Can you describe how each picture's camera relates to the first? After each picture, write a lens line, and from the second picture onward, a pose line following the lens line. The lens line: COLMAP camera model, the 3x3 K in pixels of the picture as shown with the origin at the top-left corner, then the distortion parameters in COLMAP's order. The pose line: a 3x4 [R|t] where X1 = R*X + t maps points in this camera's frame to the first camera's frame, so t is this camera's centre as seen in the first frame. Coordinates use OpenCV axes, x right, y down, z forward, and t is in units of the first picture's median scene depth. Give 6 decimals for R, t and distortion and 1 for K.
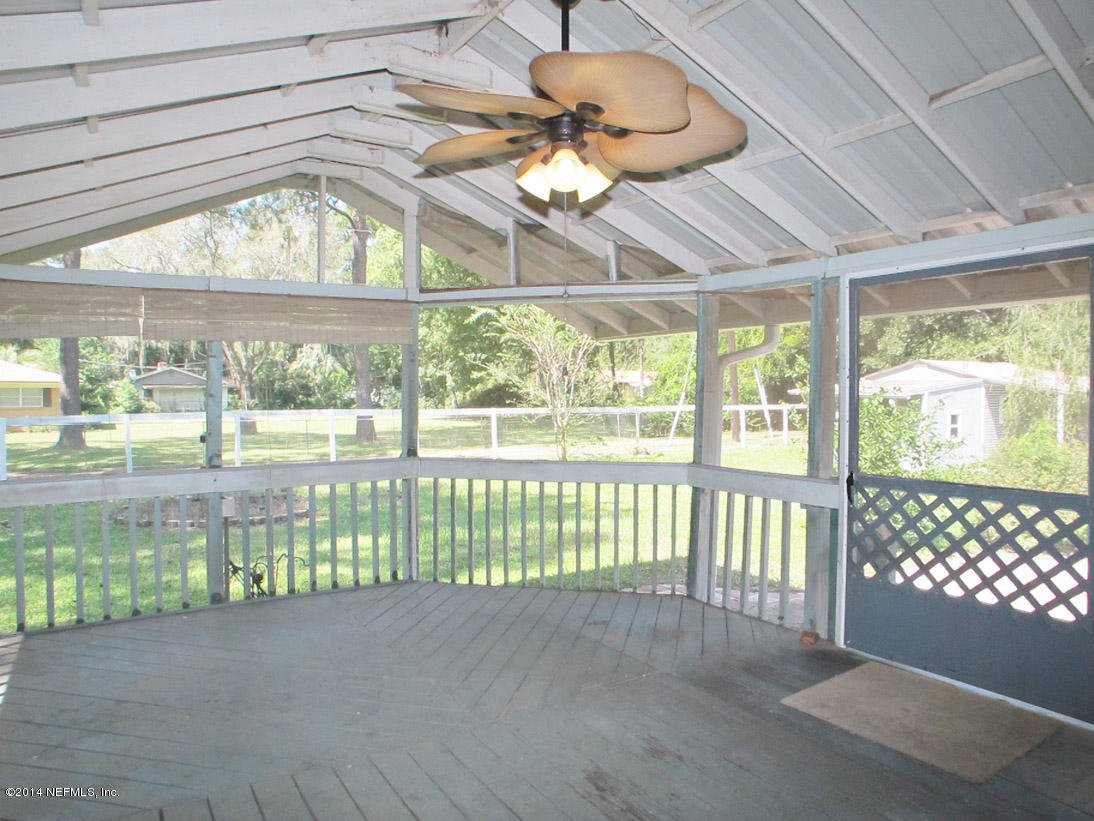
lens RADIAL K [[725.5, 0, 547.5], [0, 725.5, 401.0], [0, 0, 1]] dist [-0.136423, 0.087521]
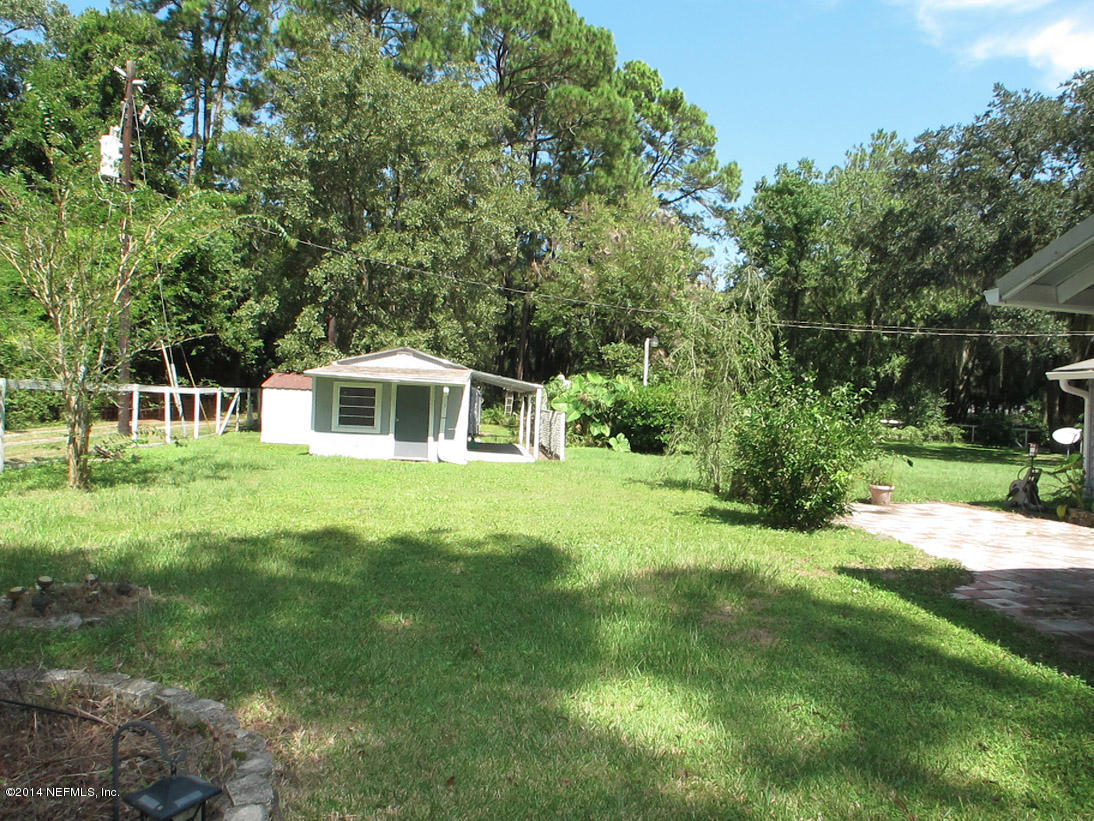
lens RADIAL K [[725.5, 0, 547.5], [0, 725.5, 401.0], [0, 0, 1]] dist [-0.136423, 0.087521]
pose [[0.398055, 0.020727, 0.917127, -0.263358], [-0.034531, 0.999375, -0.007599, 0.014474], [-0.916711, -0.028644, 0.398522, 0.377658]]
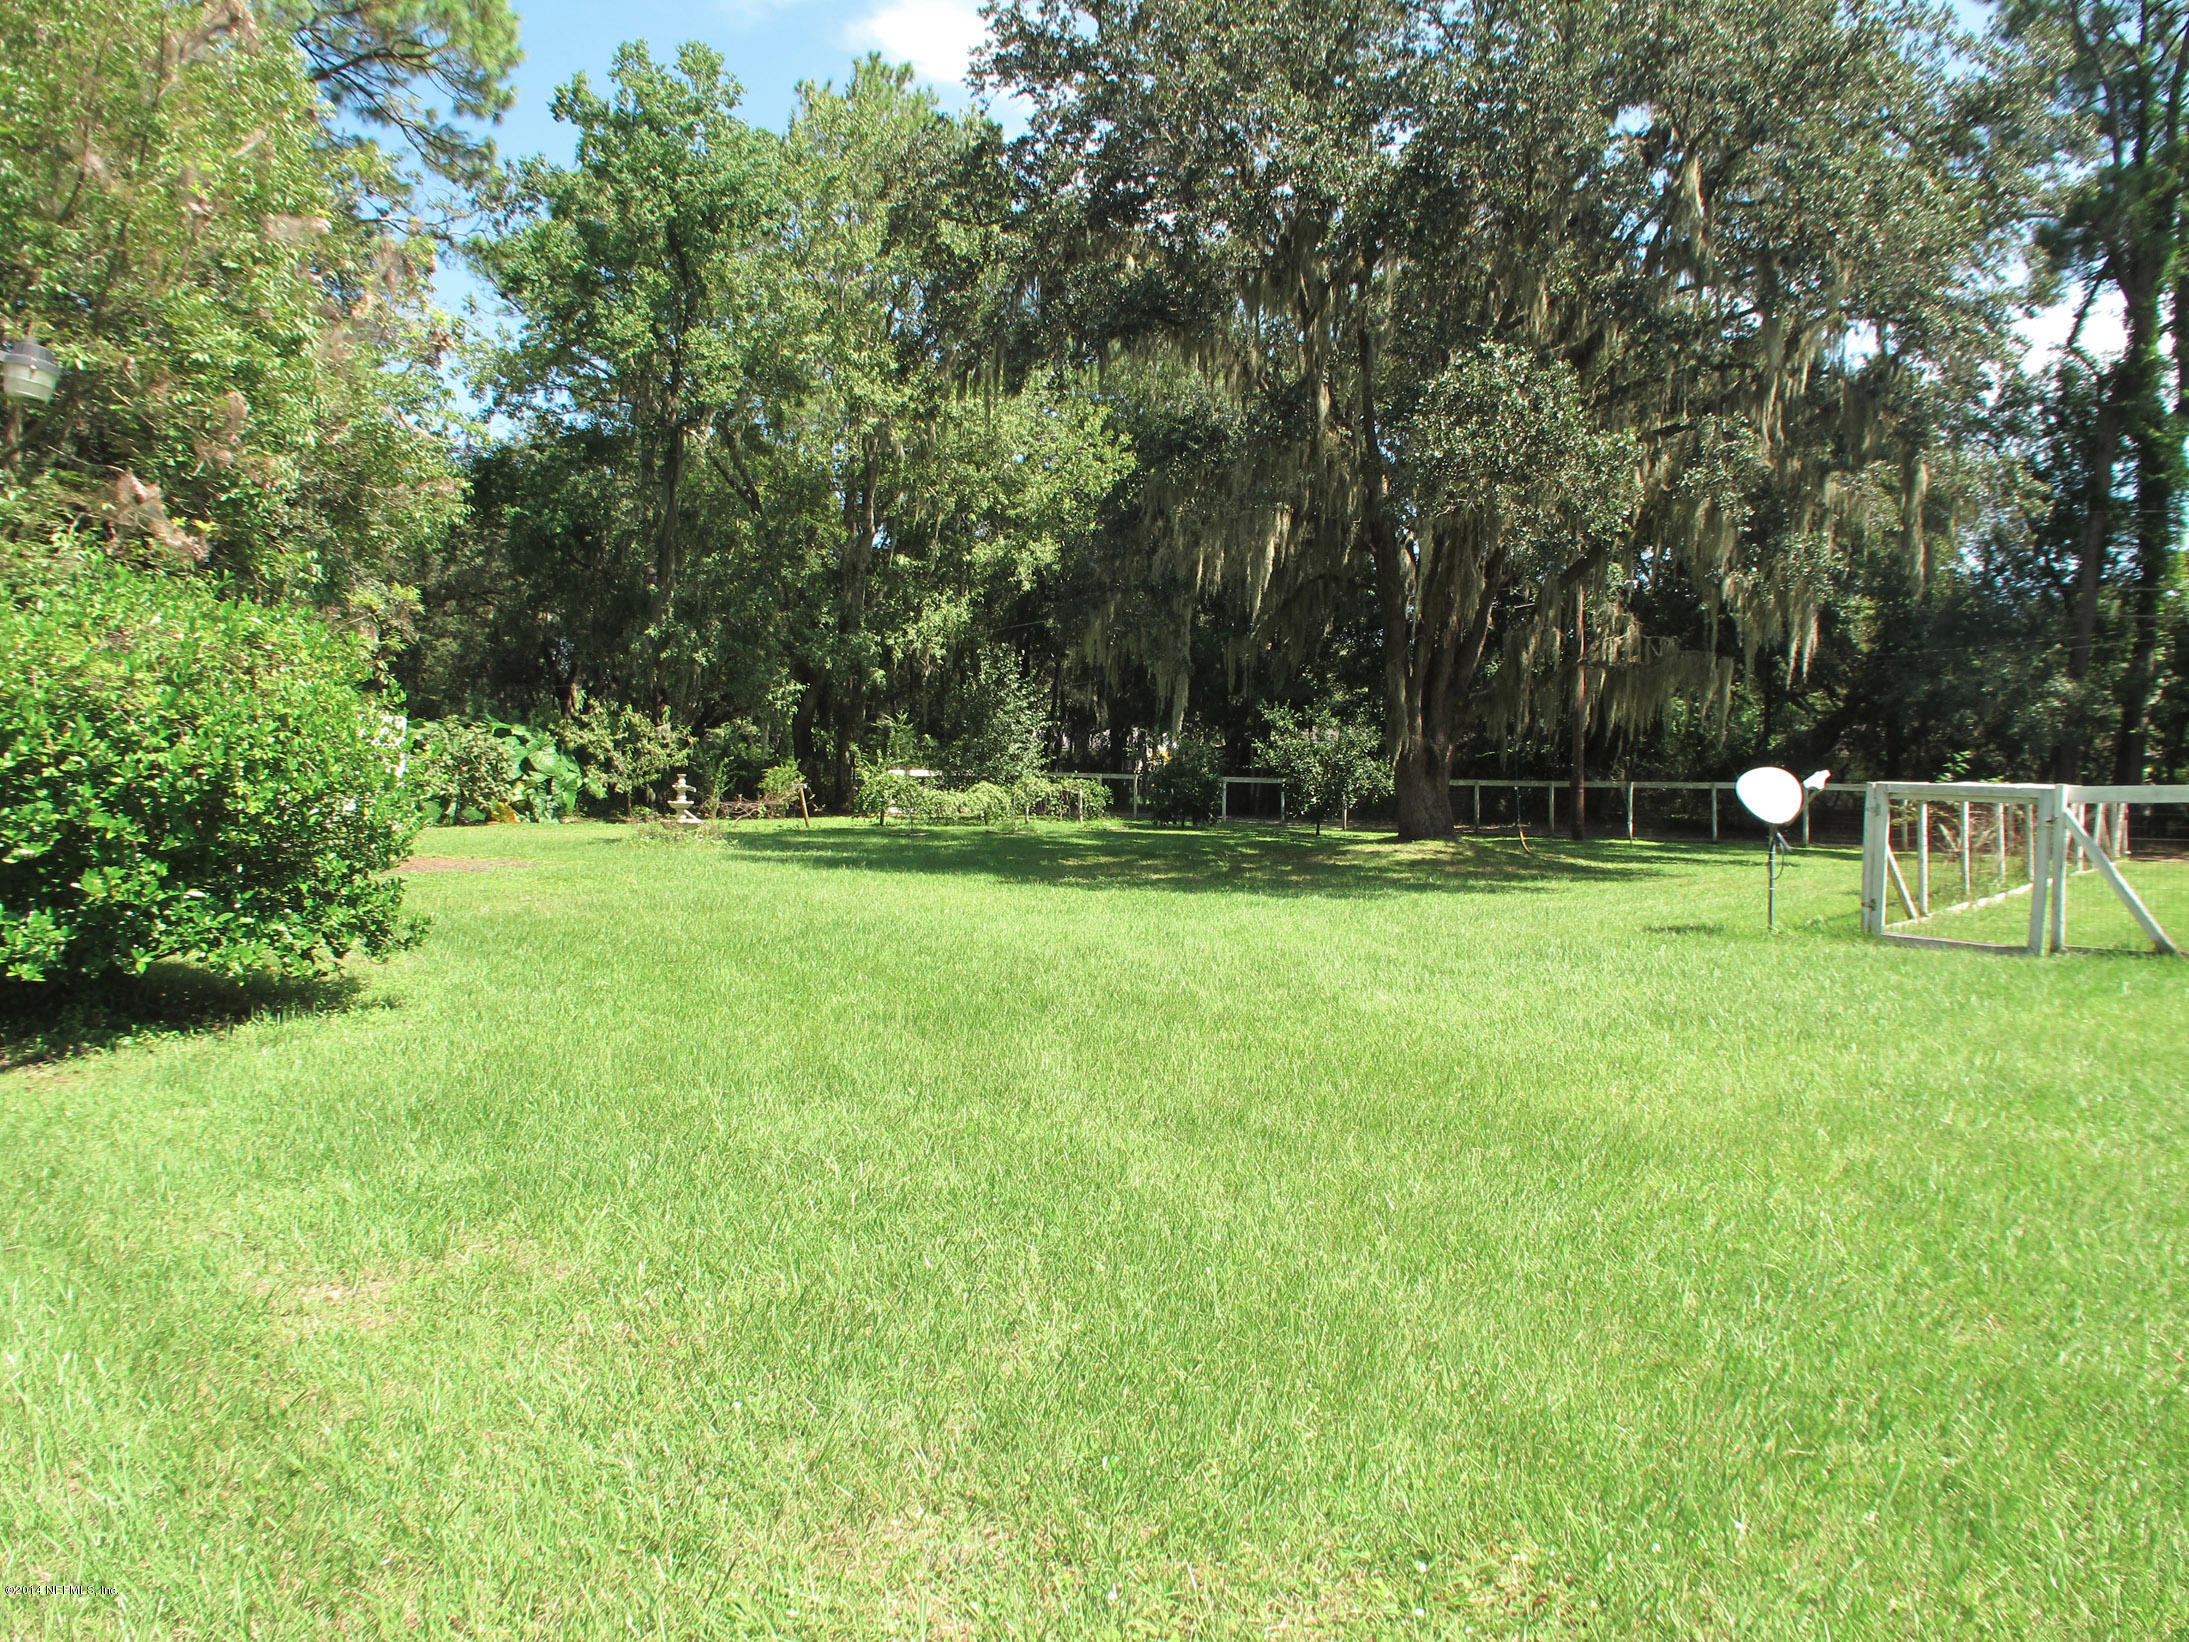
lens RADIAL K [[1451.6, 0, 1095.4], [0, 1451.6, 801.9], [0, 0, 1]] dist [-0.136423, 0.087521]
pose [[-0.231381, -0.020921, 0.972638, 0.493677], [0.005559, 0.999724, 0.022826, 0.021842], [-0.972847, 0.010688, -0.231200, 0.487497]]
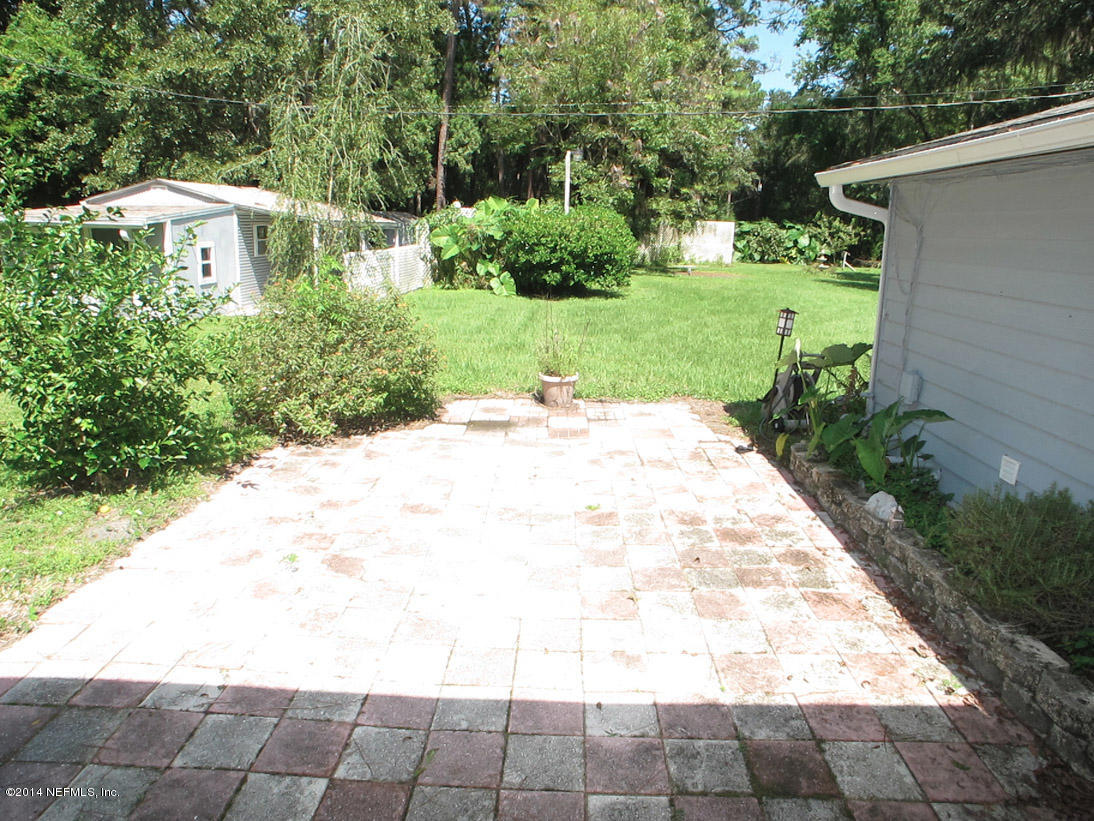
lens RADIAL K [[725.5, 0, 547.5], [0, 725.5, 401.0], [0, 0, 1]] dist [-0.136423, 0.087521]
pose [[0.560494, -0.183429, 0.807589, 0.085059], [-0.011885, 0.973281, 0.229311, 0.000177], [-0.828073, -0.138126, 0.543338, 0.153057]]
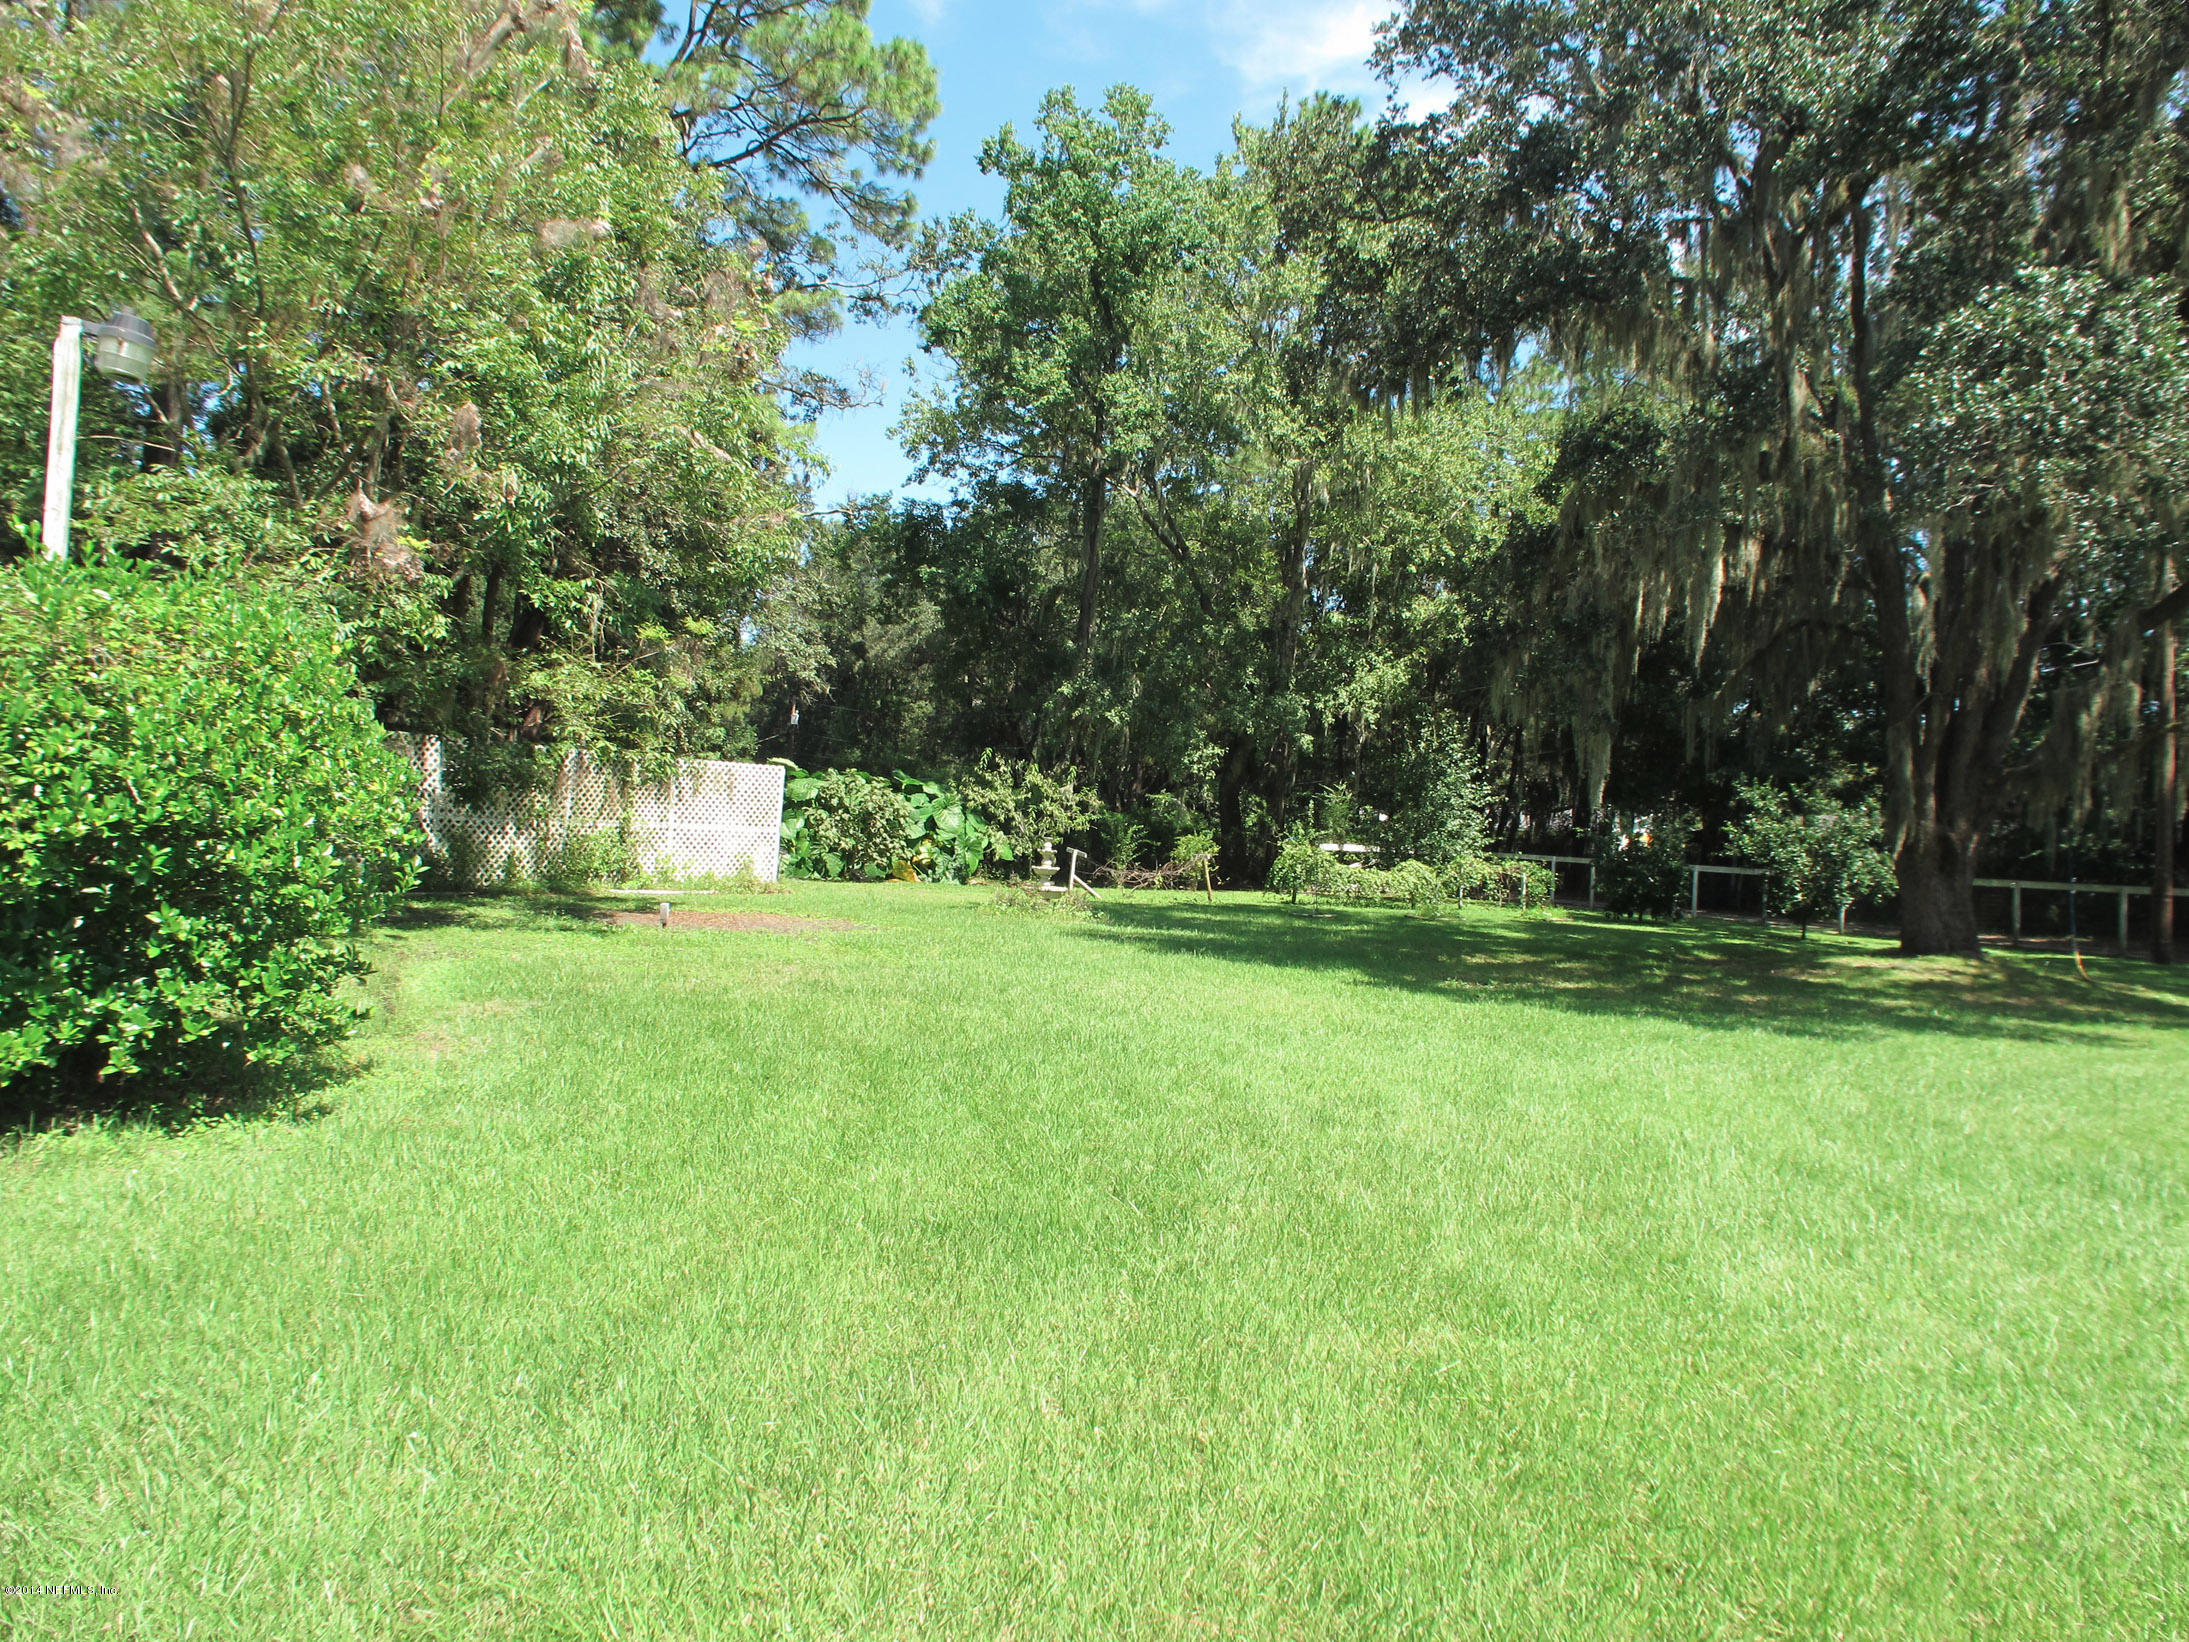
lens RADIAL K [[1451.6, 0, 1095.4], [0, 1451.6, 801.9], [0, 0, 1]] dist [-0.136423, 0.087521]
pose [[0.097780, 0.026726, 0.994849, 0.638998], [-0.031952, 0.999208, -0.023703, 0.021804], [-0.994695, -0.029470, 0.098557, 0.400573]]
